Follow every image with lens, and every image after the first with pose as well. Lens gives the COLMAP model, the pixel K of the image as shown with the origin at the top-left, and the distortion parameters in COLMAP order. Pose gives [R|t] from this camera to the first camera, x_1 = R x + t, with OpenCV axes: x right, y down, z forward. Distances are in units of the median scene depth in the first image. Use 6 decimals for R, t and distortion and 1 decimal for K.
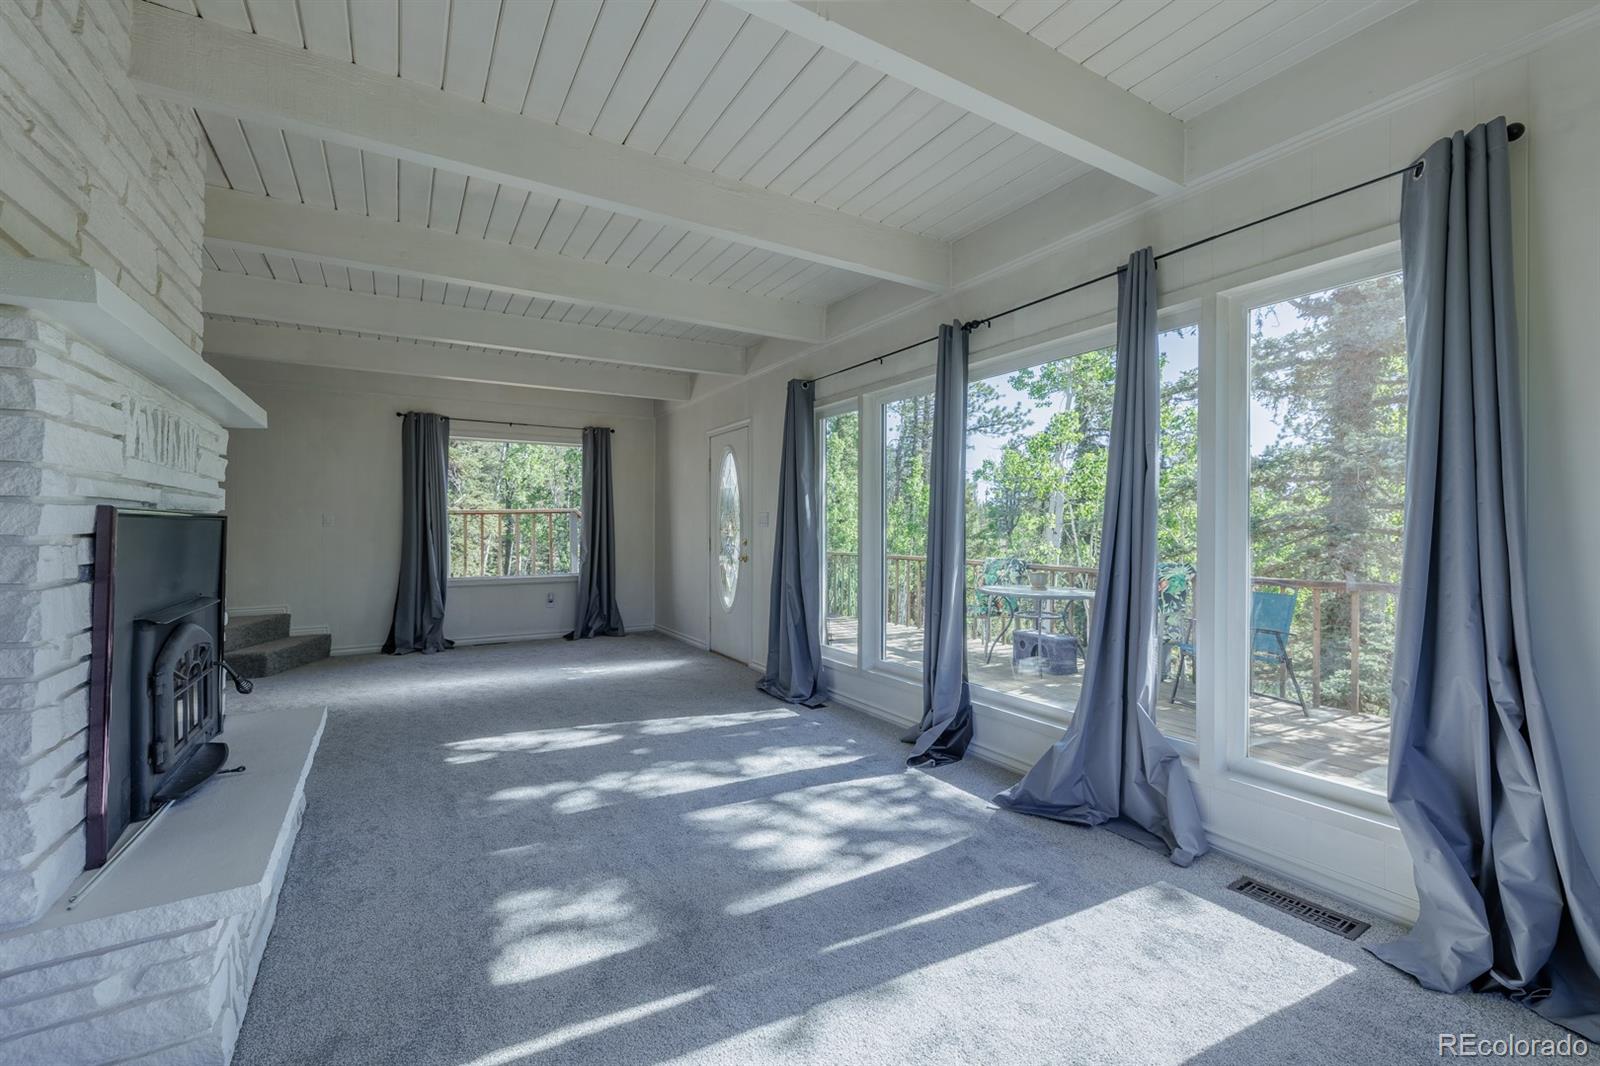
lens RADIAL K [[669.5, 0, 796.7], [0, 669.5, 531.9], [0, 0, 1]] dist [0.002857, -0.000303]
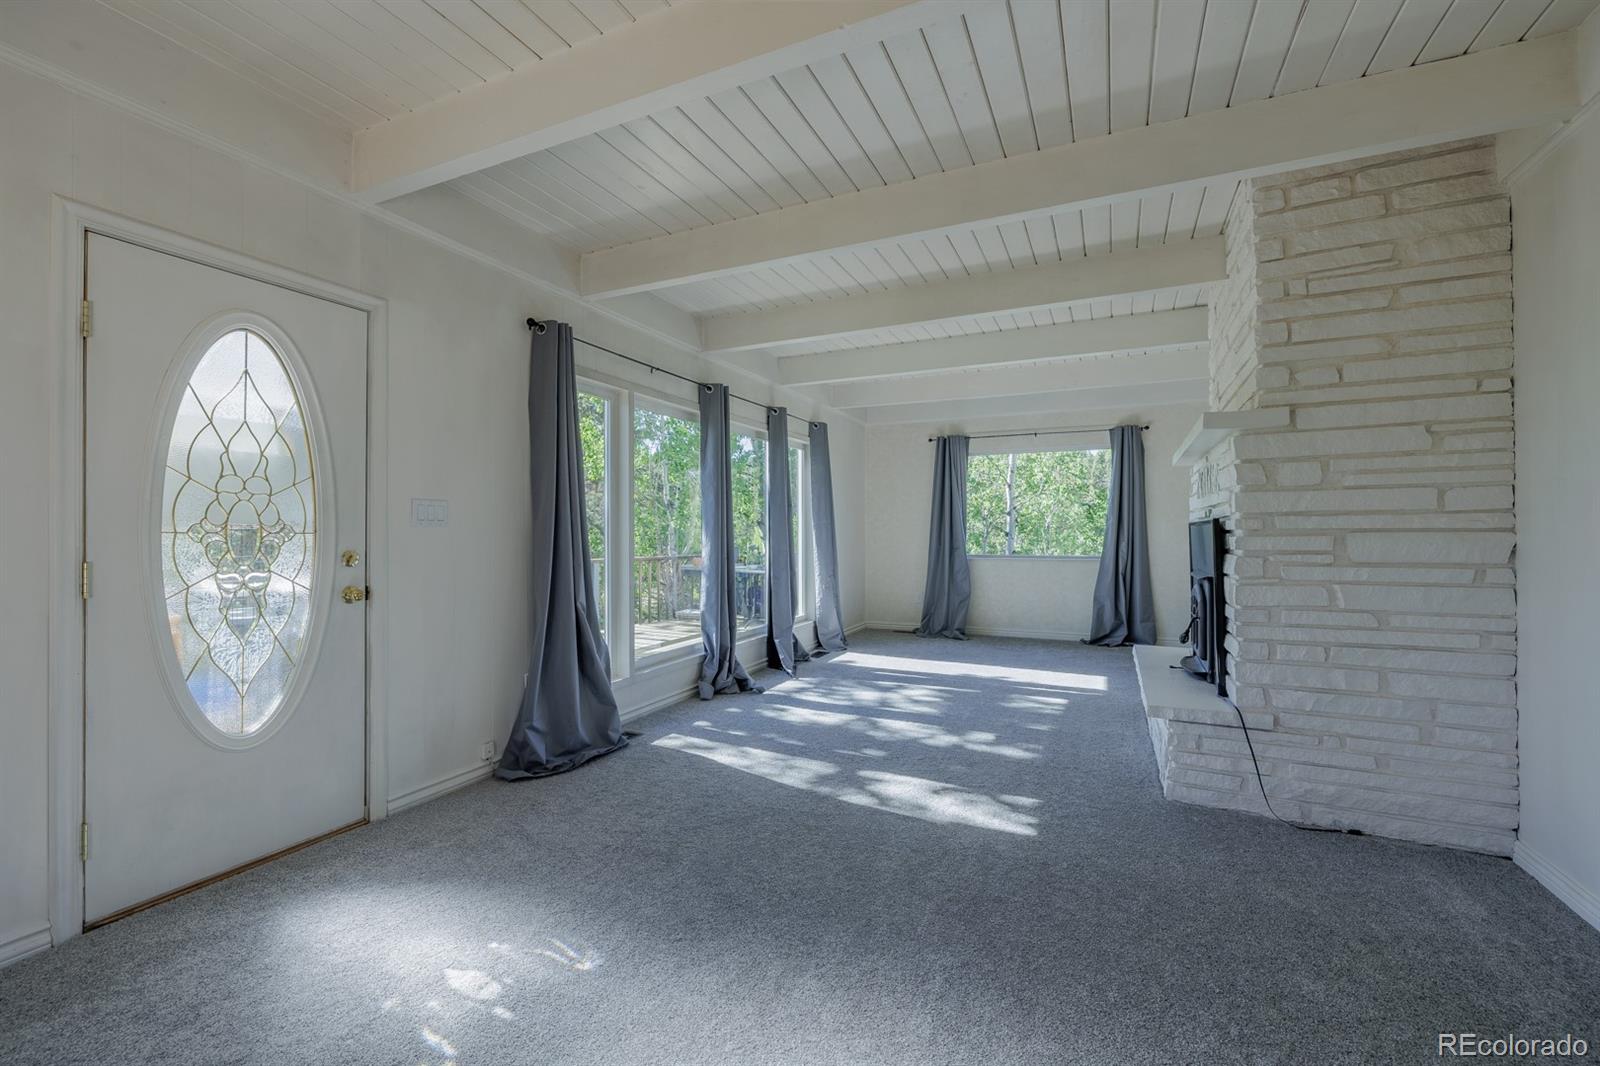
lens RADIAL K [[669.5, 0, 796.7], [0, 669.5, 531.9], [0, 0, 1]] dist [0.002857, -0.000303]
pose [[-0.548444, -0.001325, 0.836186, -1.071692], [0.002373, 0.999992, 0.003140, -0.004342], [-0.836184, 0.003706, -0.548437, 1.767873]]
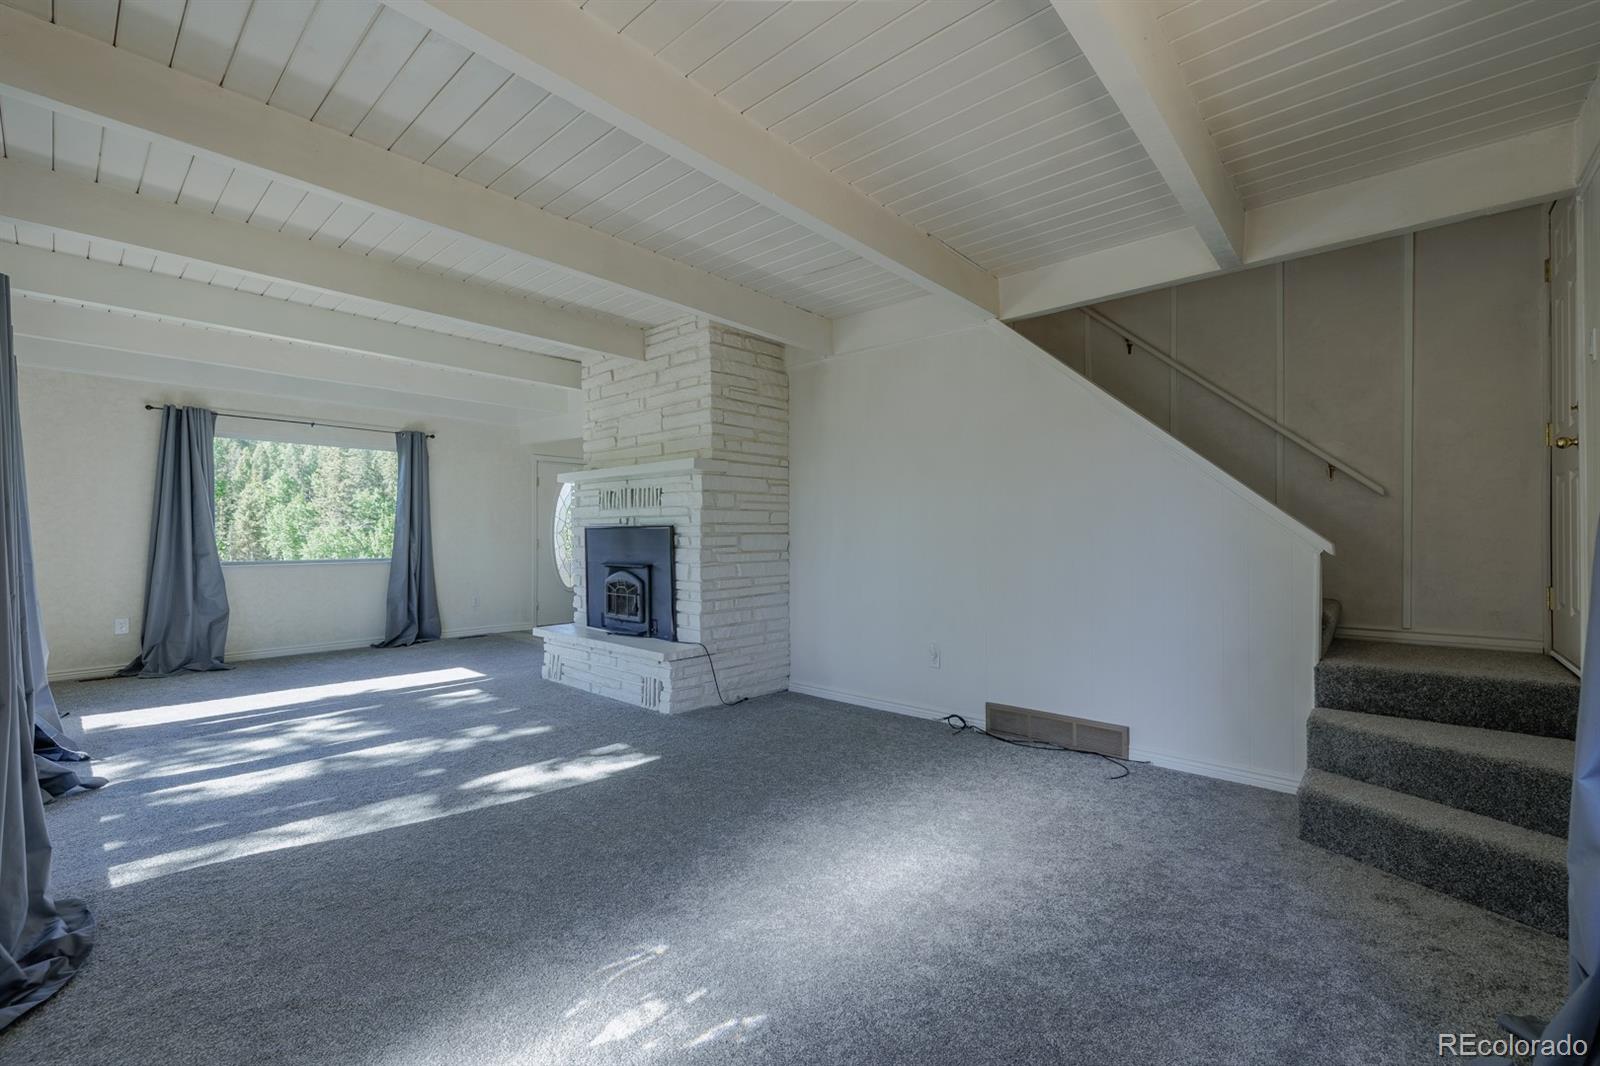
lens RADIAL K [[673.9, 0, 796.5], [0, 673.9, 532.6], [0, 0, 1]] dist [-0.001687, -0.000641]
pose [[-0.957213, -0.003075, -0.289369, -0.476107], [-0.003490, 0.999993, 0.000917, -0.005644], [0.289364, 0.001887, -0.957217, 2.187863]]
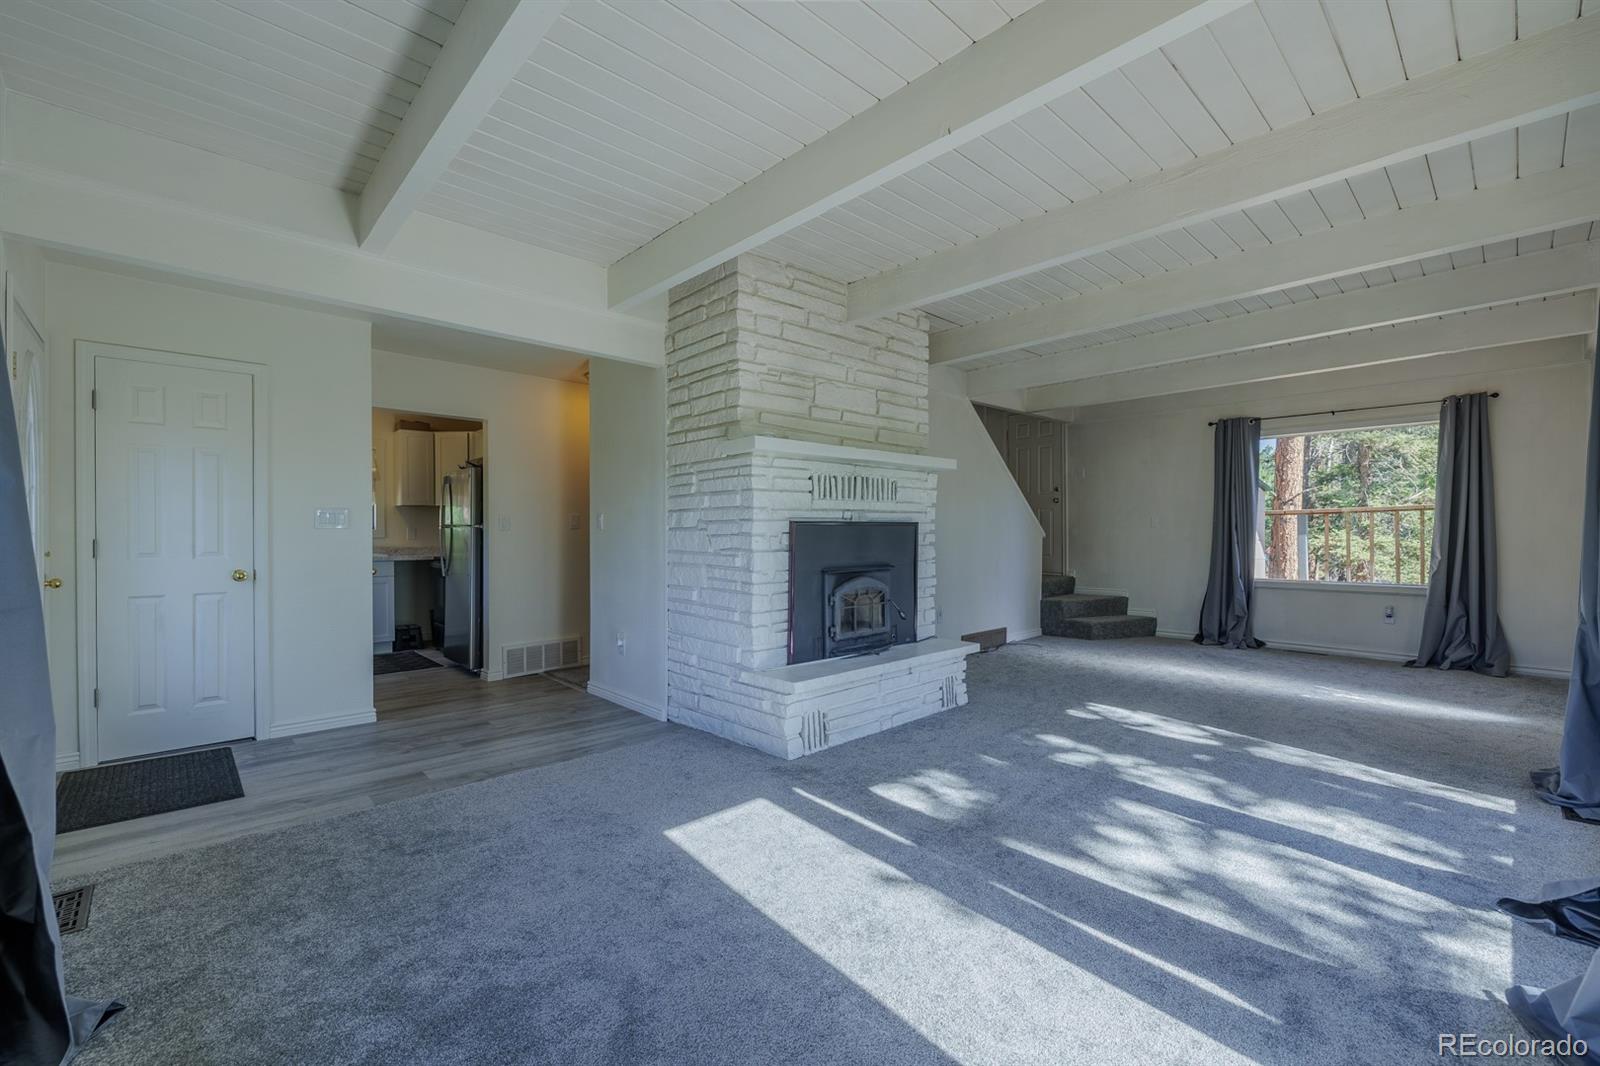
lens RADIAL K [[673.9, 0, 796.5], [0, 673.9, 532.6], [0, 0, 1]] dist [-0.001687, -0.000641]
pose [[0.204442, 0.002462, -0.978876, 0.649696], [-0.002019, 0.999996, 0.002094, -0.001006], [0.978877, 0.001548, 0.204446, 0.234240]]
